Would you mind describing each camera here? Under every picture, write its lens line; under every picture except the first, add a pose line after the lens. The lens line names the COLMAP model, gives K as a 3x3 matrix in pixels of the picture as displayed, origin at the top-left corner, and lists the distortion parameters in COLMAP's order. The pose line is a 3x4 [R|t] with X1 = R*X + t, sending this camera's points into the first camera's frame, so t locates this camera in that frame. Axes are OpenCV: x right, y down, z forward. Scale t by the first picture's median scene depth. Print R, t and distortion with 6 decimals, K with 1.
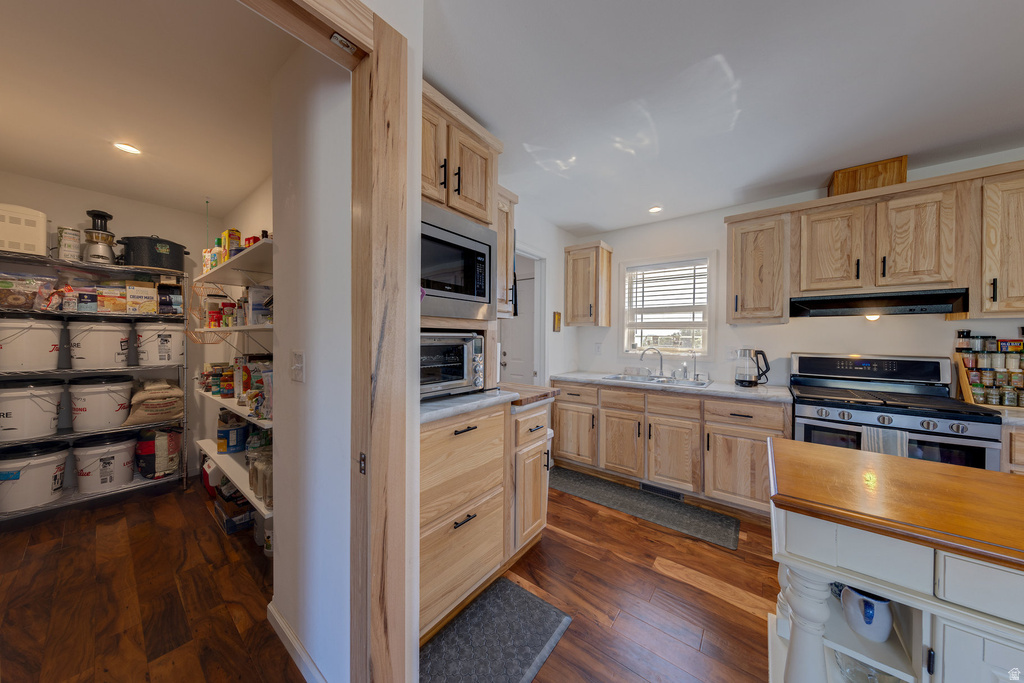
lens RADIAL K [[320.0, 0, 514.3], [0, 320.0, 340.5], [0, 0, 1]] dist [0.004245, -0.000185]
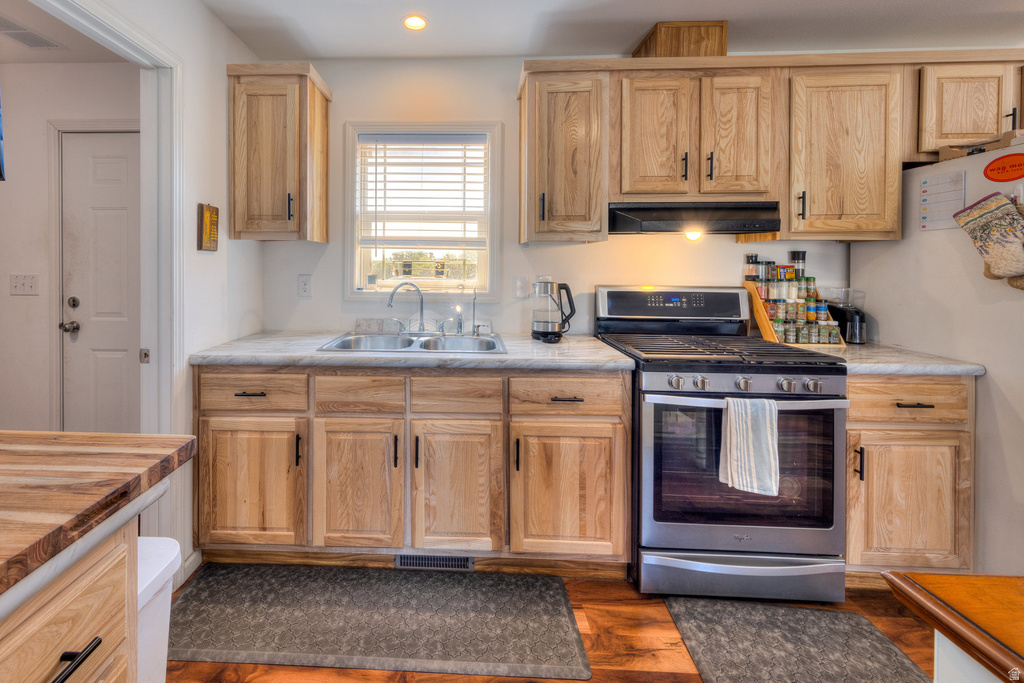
lens RADIAL K [[420.4, 0, 452.6], [0, 420.4, 267.6], [0, 0, 1]] dist [0.010128, -0.001657]
pose [[0.815600, -0.007565, 0.578567, 0.098238], [0.006729, 0.999971, 0.003589, -0.005726], [-0.578577, 0.000966, 0.815627, 0.464502]]
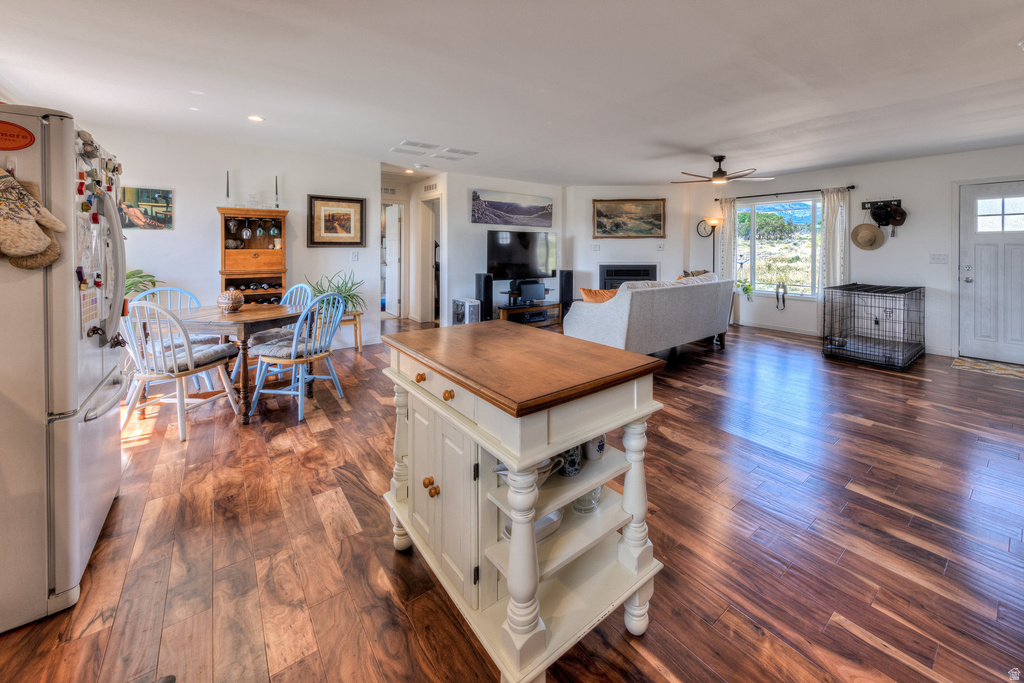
lens RADIAL K [[407.5, 0, 575.0], [0, 407.5, 248.8], [0, 0, 1]] dist [0.011499, -0.001210]
pose [[-0.982201, -0.010040, 0.187566, 0.280534], [-0.006964, 0.999830, 0.017054, -0.009171], [-0.187706, 0.015444, -0.982104, 0.909681]]
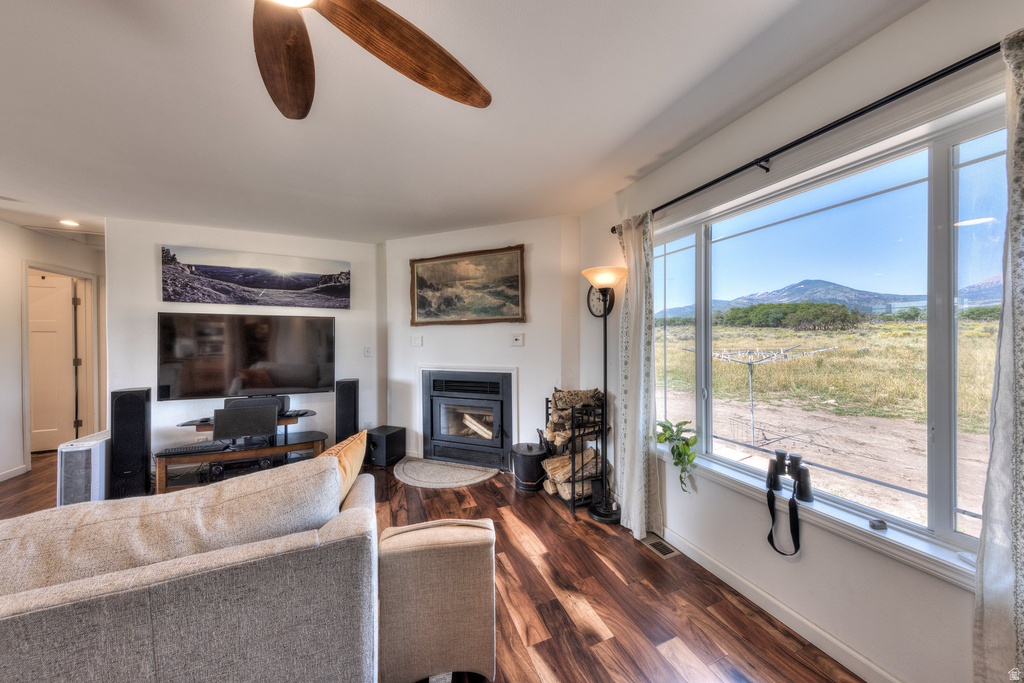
lens RADIAL K [[320.0, 0, 516.4], [0, 320.0, 336.8], [0, 0, 1]] dist [0.004245, -0.000185]
pose [[-0.868725, 0.000831, 0.495294, -0.391465], [0.003184, 0.999987, 0.003907, 0.010431], [-0.495285, 0.004971, -0.868717, -1.145380]]
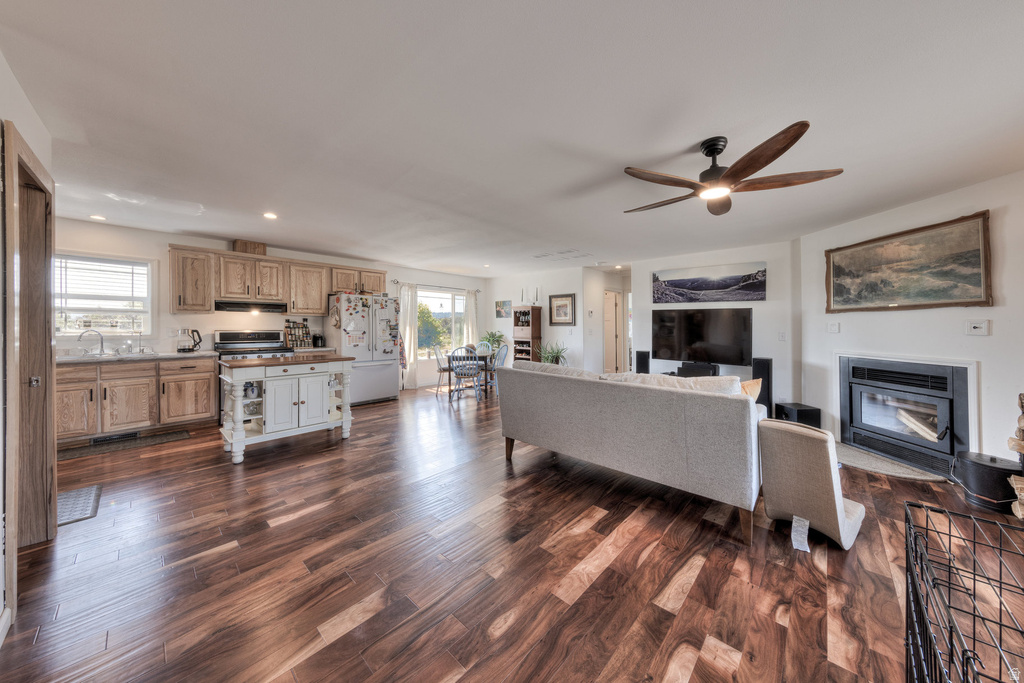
lens RADIAL K [[340.0, 0, 538.8], [0, 340.0, 325.2], [0, 0, 1]] dist [0.009902, -0.001341]
pose [[0.047687, -0.005197, 0.998849, -0.947564], [0.004691, 0.999977, 0.004978, 0.007432], [-0.998851, 0.004448, 0.047711, -0.880167]]
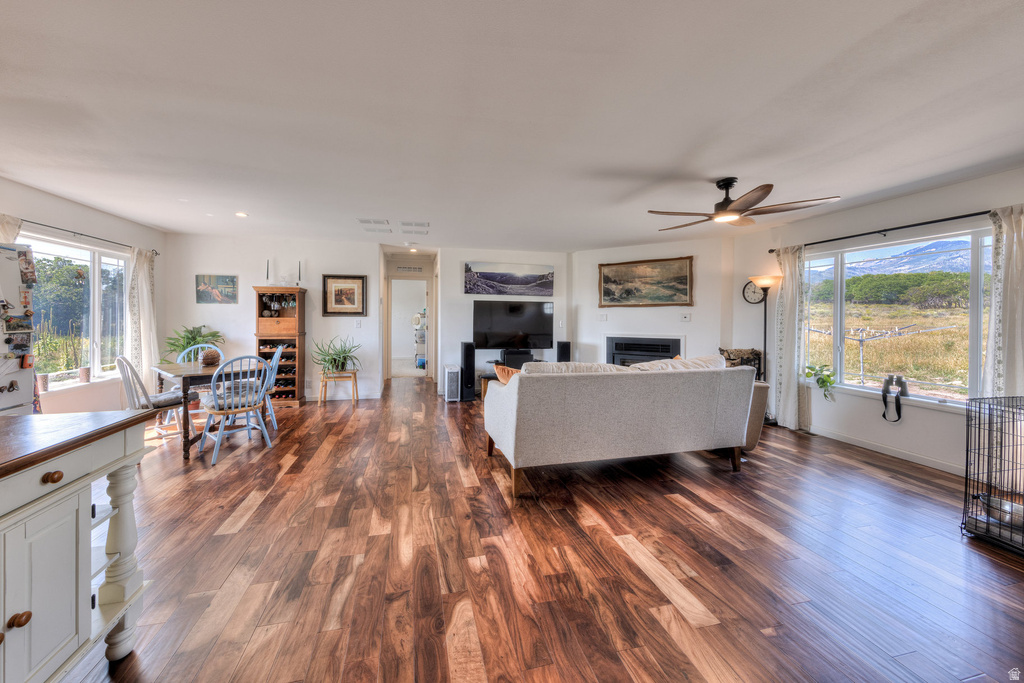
lens RADIAL K [[340.0, 0, 482.9], [0, 340.0, 317.8], [0, 0, 1]] dist [0.009902, -0.001341]
pose [[-0.760183, -0.013040, 0.649579, -0.183053], [-0.002731, 0.999854, 0.016876, -0.001910], [-0.649704, 0.011055, -0.760107, 0.133254]]
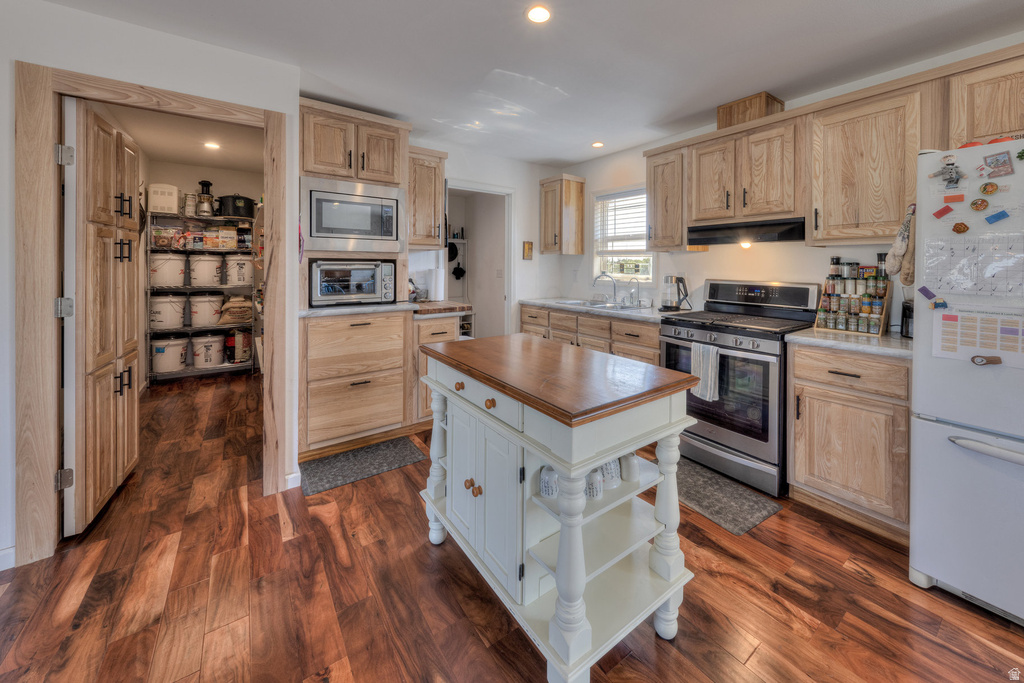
lens RADIAL K [[386.2, 0, 535.3], [0, 386.2, 268.0], [0, 0, 1]] dist [0.005176, 0.000196]
pose [[0.965010, 0.000873, -0.262212, 0.678121], [-0.001935, 0.999991, -0.003794, 0.007768], [0.262206, 0.004169, 0.965003, -0.343134]]
